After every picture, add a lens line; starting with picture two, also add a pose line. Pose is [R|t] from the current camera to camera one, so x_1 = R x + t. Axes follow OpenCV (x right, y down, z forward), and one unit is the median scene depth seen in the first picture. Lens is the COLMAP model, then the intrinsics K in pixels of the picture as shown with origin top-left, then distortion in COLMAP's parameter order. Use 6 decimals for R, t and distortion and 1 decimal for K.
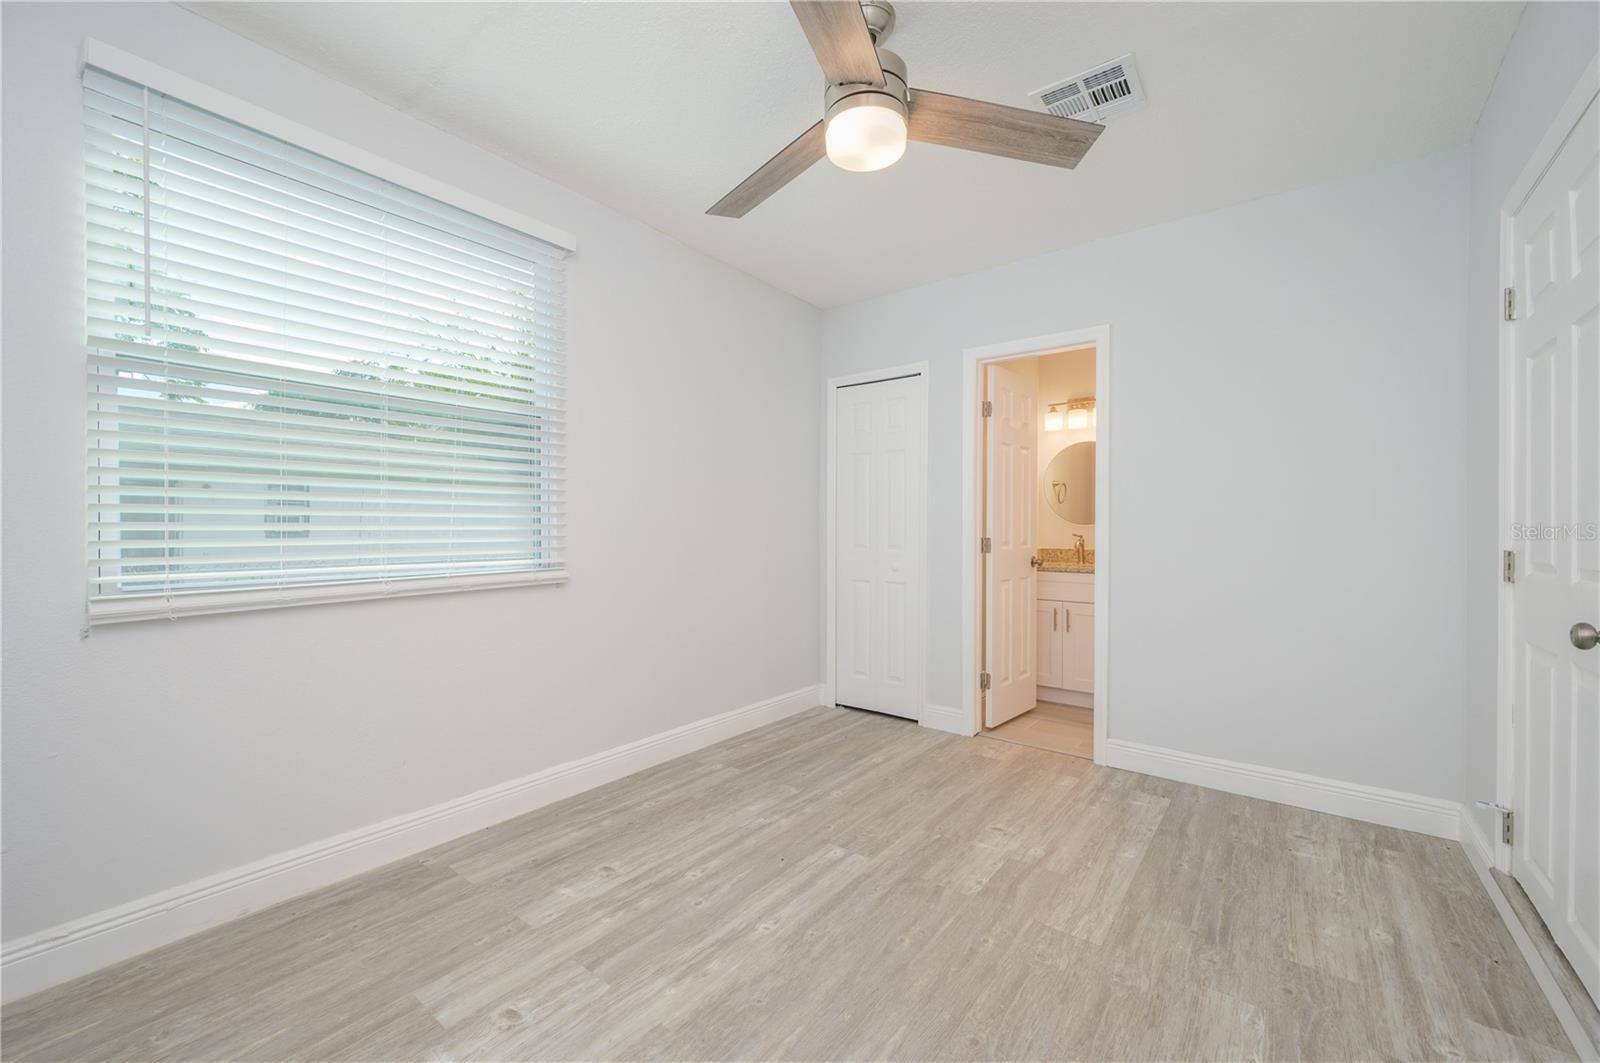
lens RADIAL K [[634.7, 0, 801.6], [0, 634.7, 535.9], [0, 0, 1]] dist [0.000381, -0.000059]
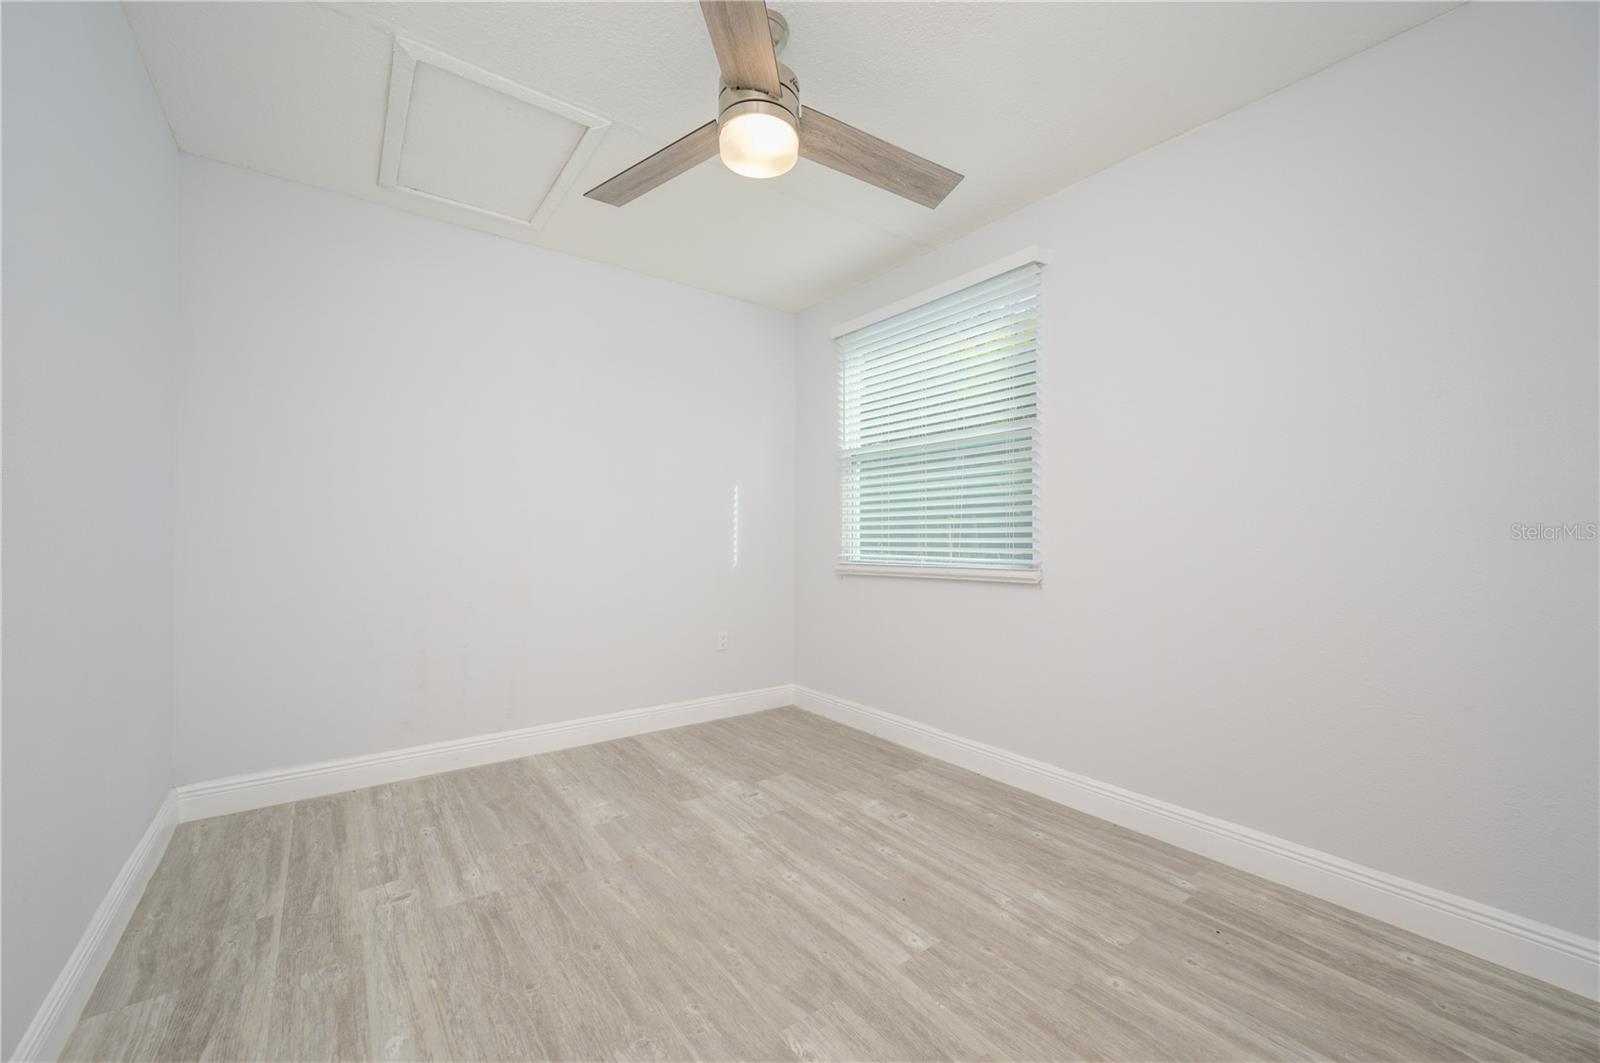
lens RADIAL K [[634.7, 0, 801.6], [0, 634.7, 535.9], [0, 0, 1]] dist [0.000381, -0.000059]
pose [[-0.265528, -0.004109, -0.964095, 0.770595], [-0.013360, 0.999911, -0.000582, 0.002399], [0.964011, 0.012726, -0.265559, 0.969384]]
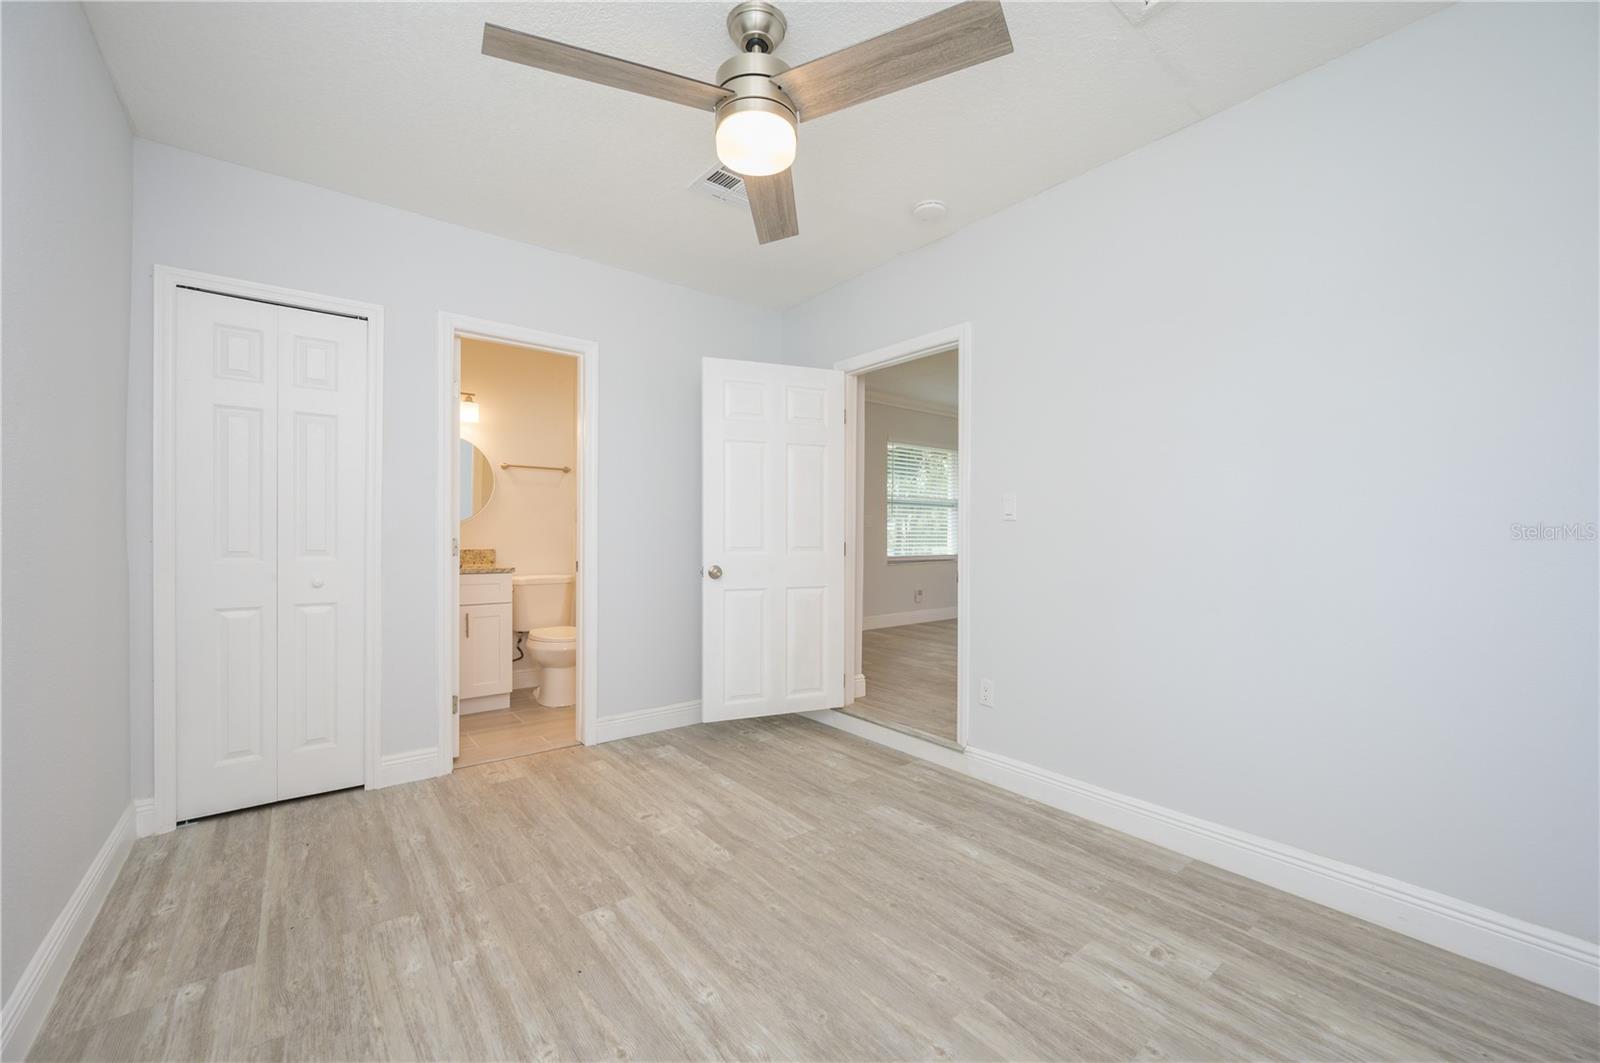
lens RADIAL K [[634.7, 0, 801.6], [0, 634.7, 535.9], [0, 0, 1]] dist [0.000381, -0.000059]
pose [[0.240598, -0.009148, 0.970582, -0.627640], [0.004970, 0.999954, 0.008193, -0.006171], [-0.970612, 0.002852, 0.240633, 0.493151]]
